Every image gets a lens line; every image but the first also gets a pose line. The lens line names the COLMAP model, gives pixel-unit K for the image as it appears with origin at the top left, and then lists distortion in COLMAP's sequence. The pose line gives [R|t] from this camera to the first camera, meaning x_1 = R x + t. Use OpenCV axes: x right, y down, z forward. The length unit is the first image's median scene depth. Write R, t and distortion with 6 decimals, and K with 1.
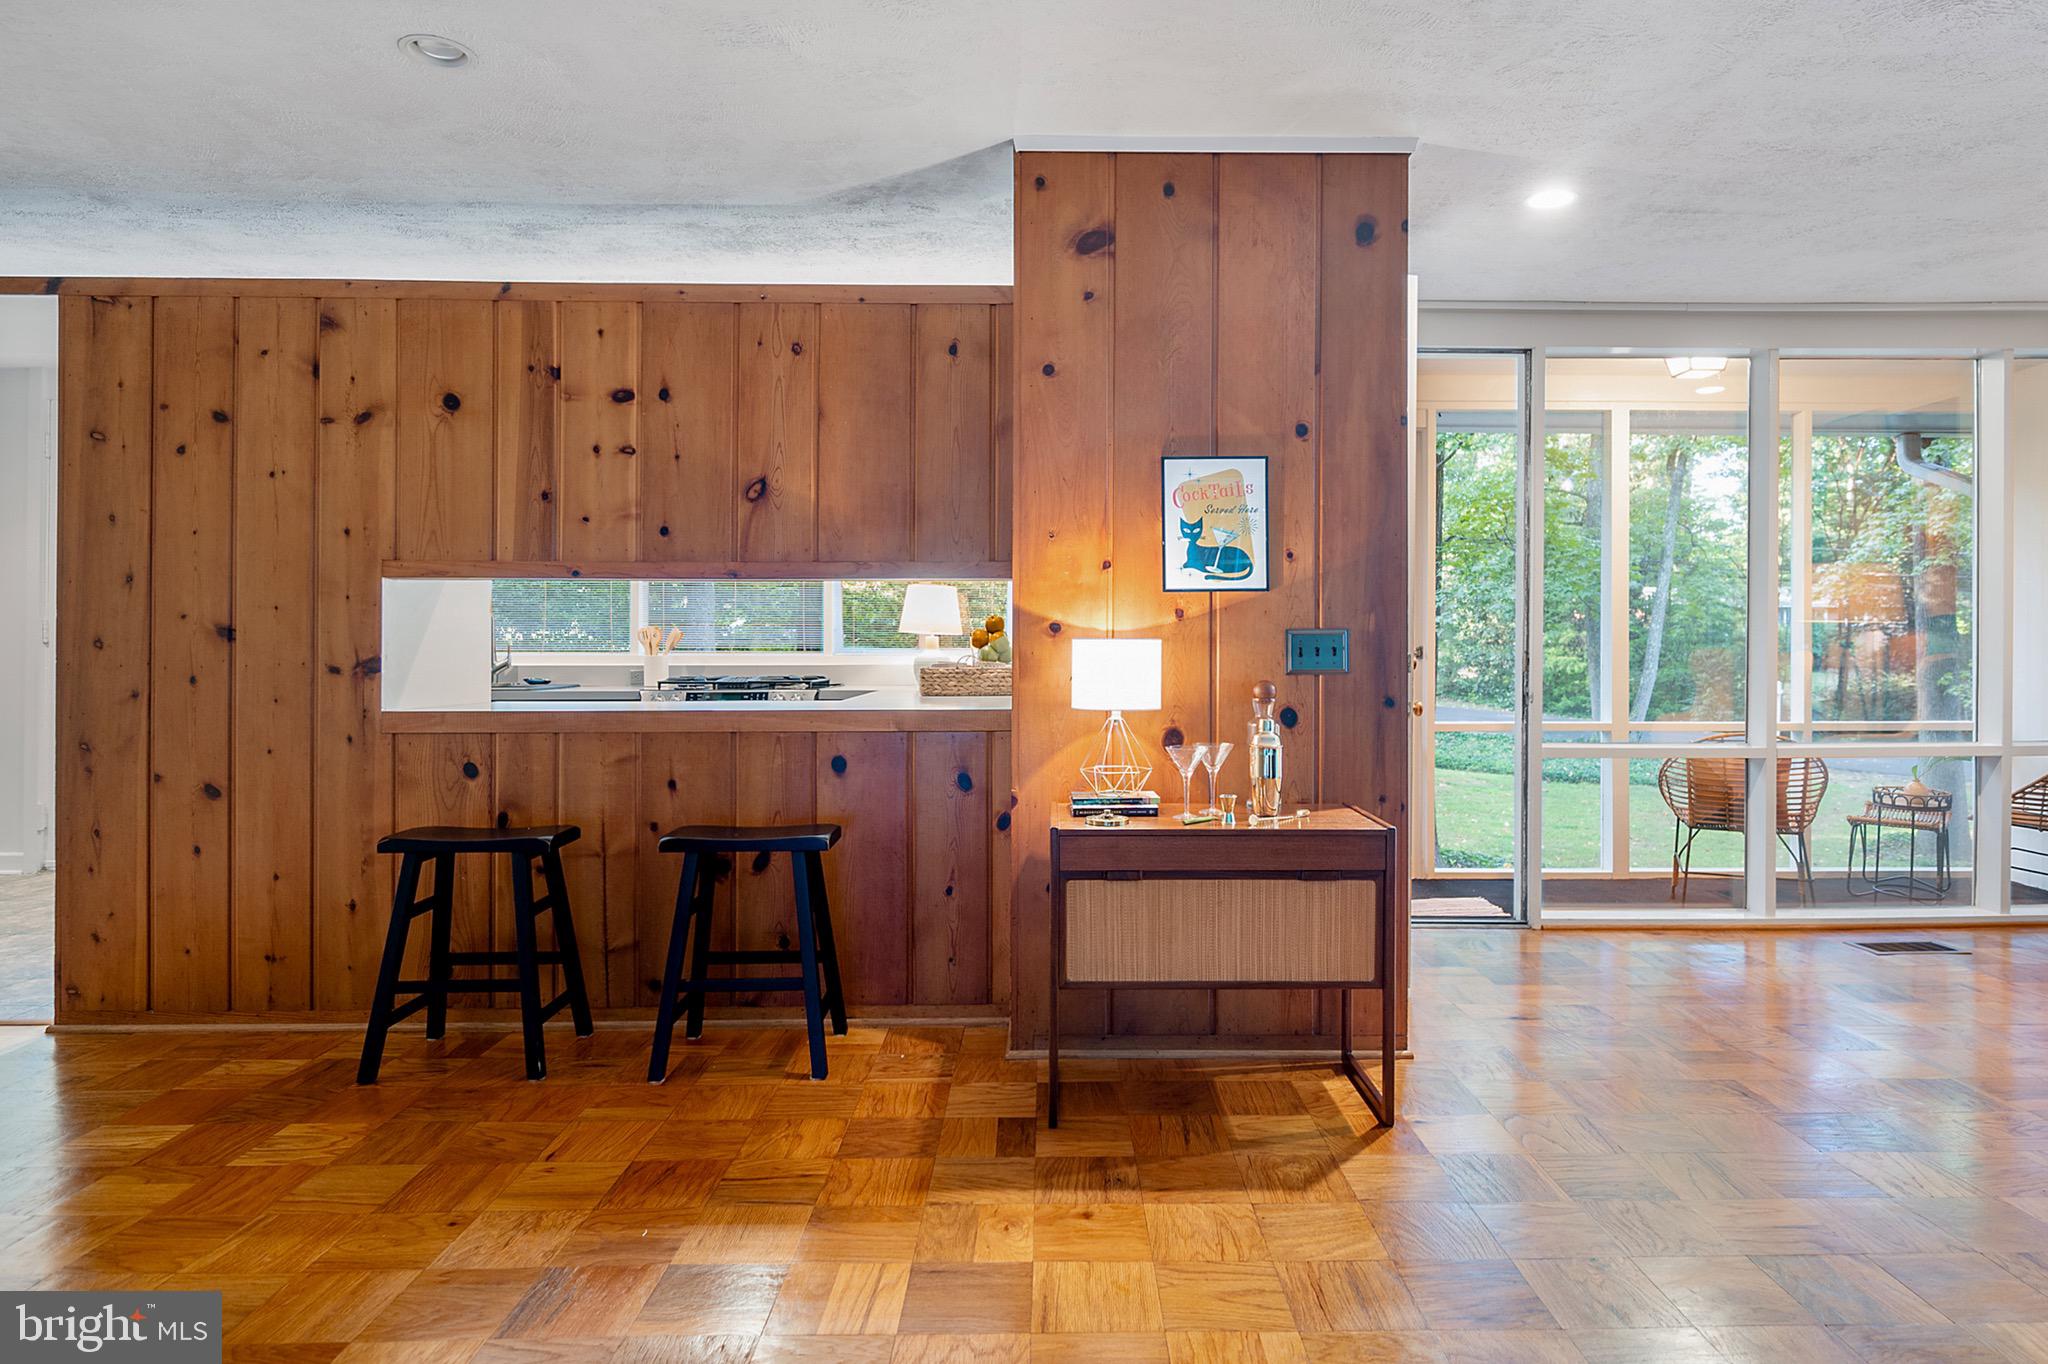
lens RADIAL K [[1119.1, 0, 1026.3], [0, 1119.1, 666.0], [0, 0, 1]] dist [0.000634, -0.000625]
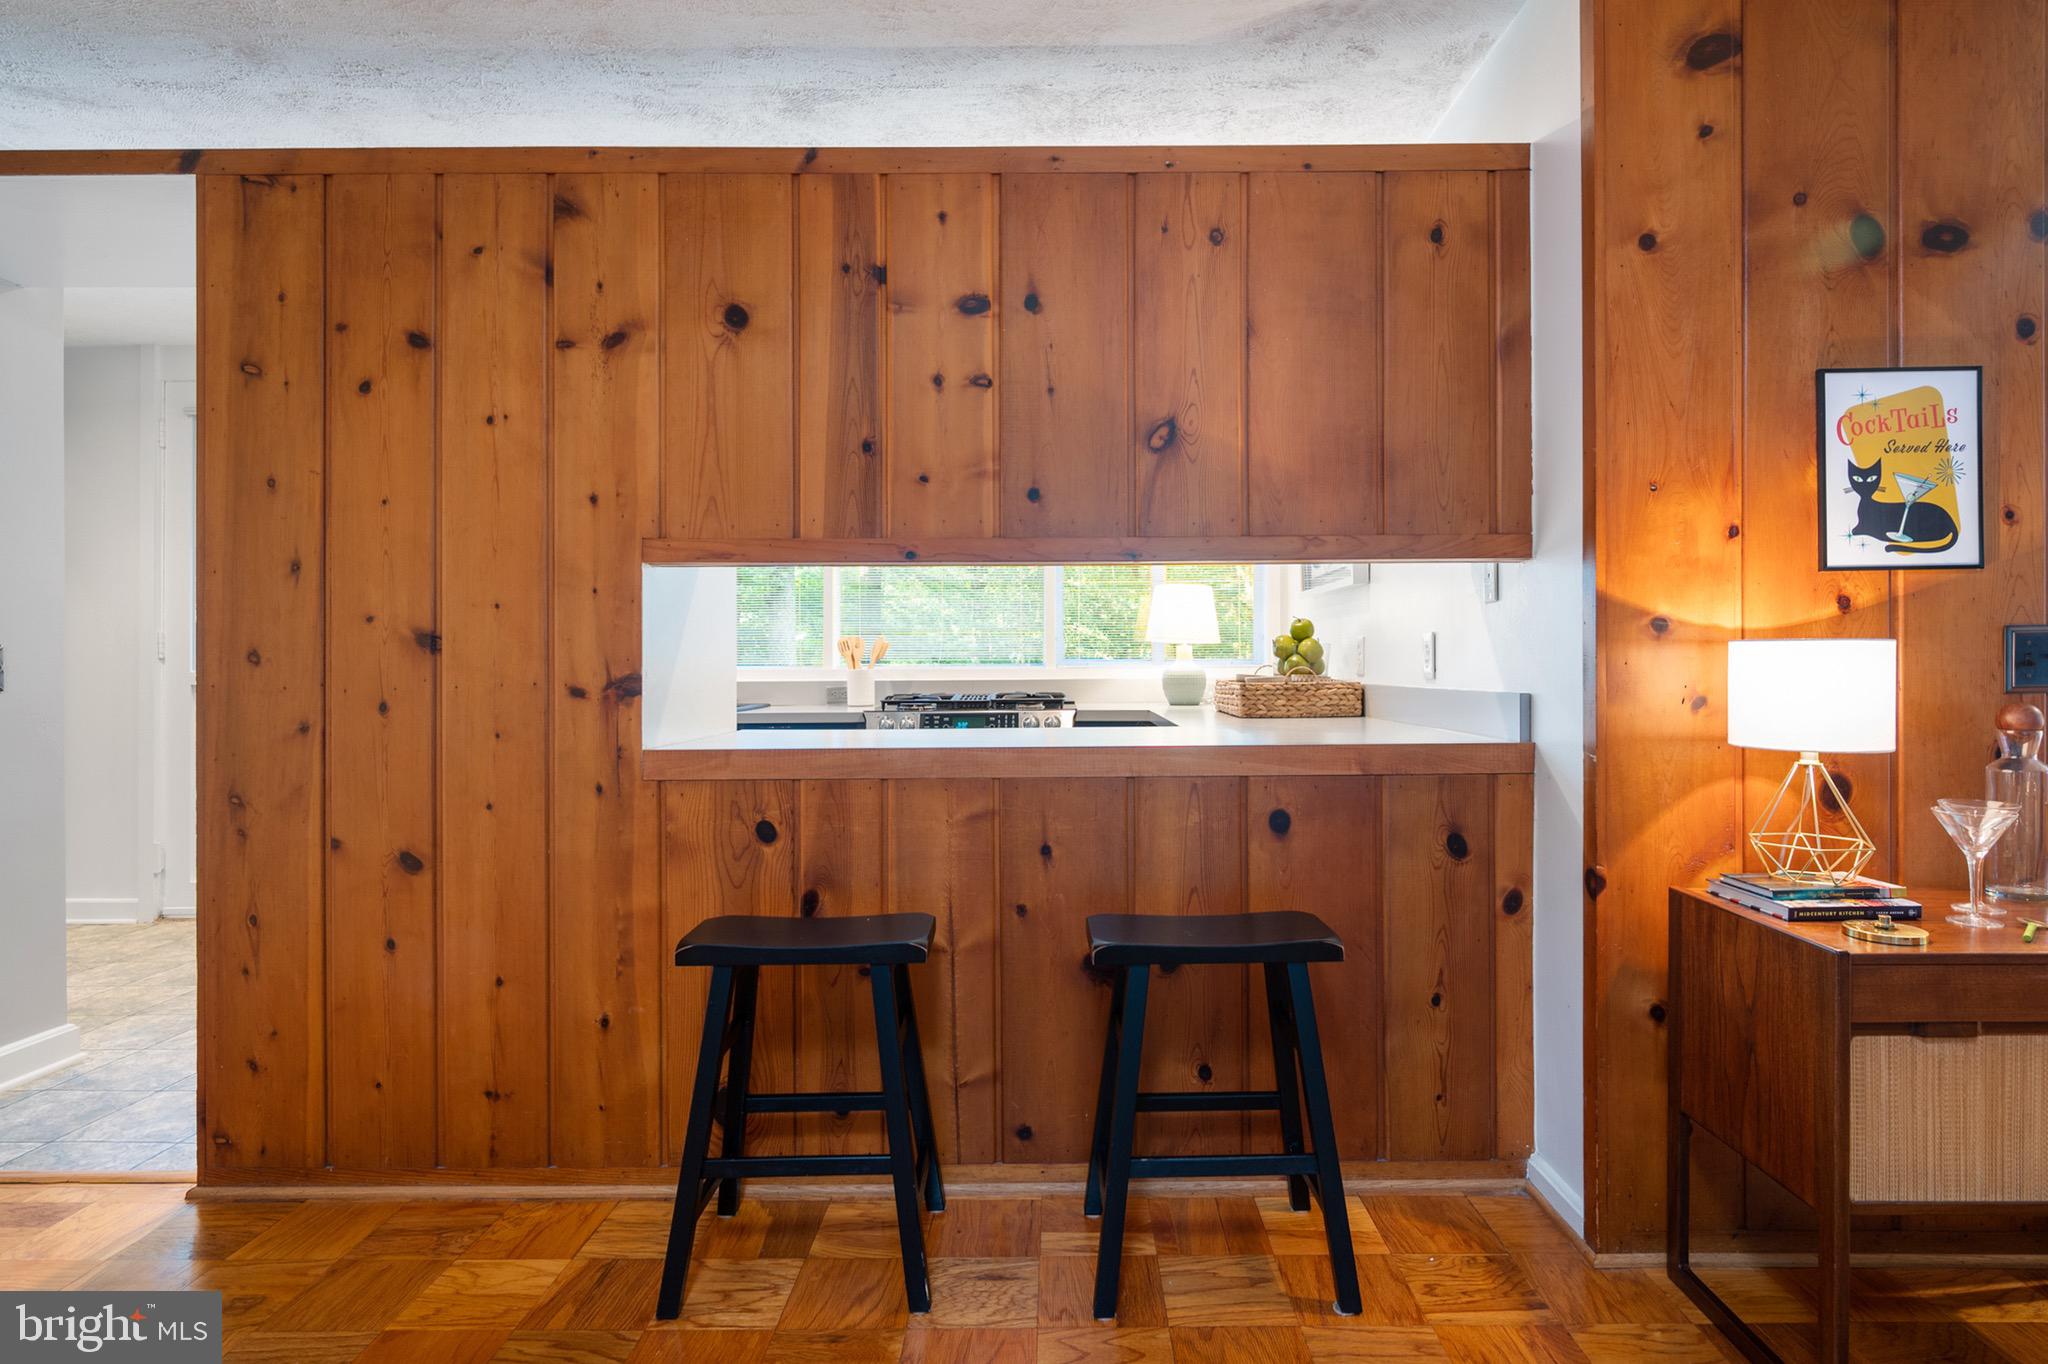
lens RADIAL K [[1057.4, 0, 1027.2], [0, 1057.4, 679.3], [0, 0, 1]] dist [-0.004265, 0.002572]
pose [[0.999730, -0.005227, -0.022657, -0.315652], [0.005261, 0.999985, 0.001463, -0.004342], [0.022649, -0.001581, 0.999742, 0.331576]]
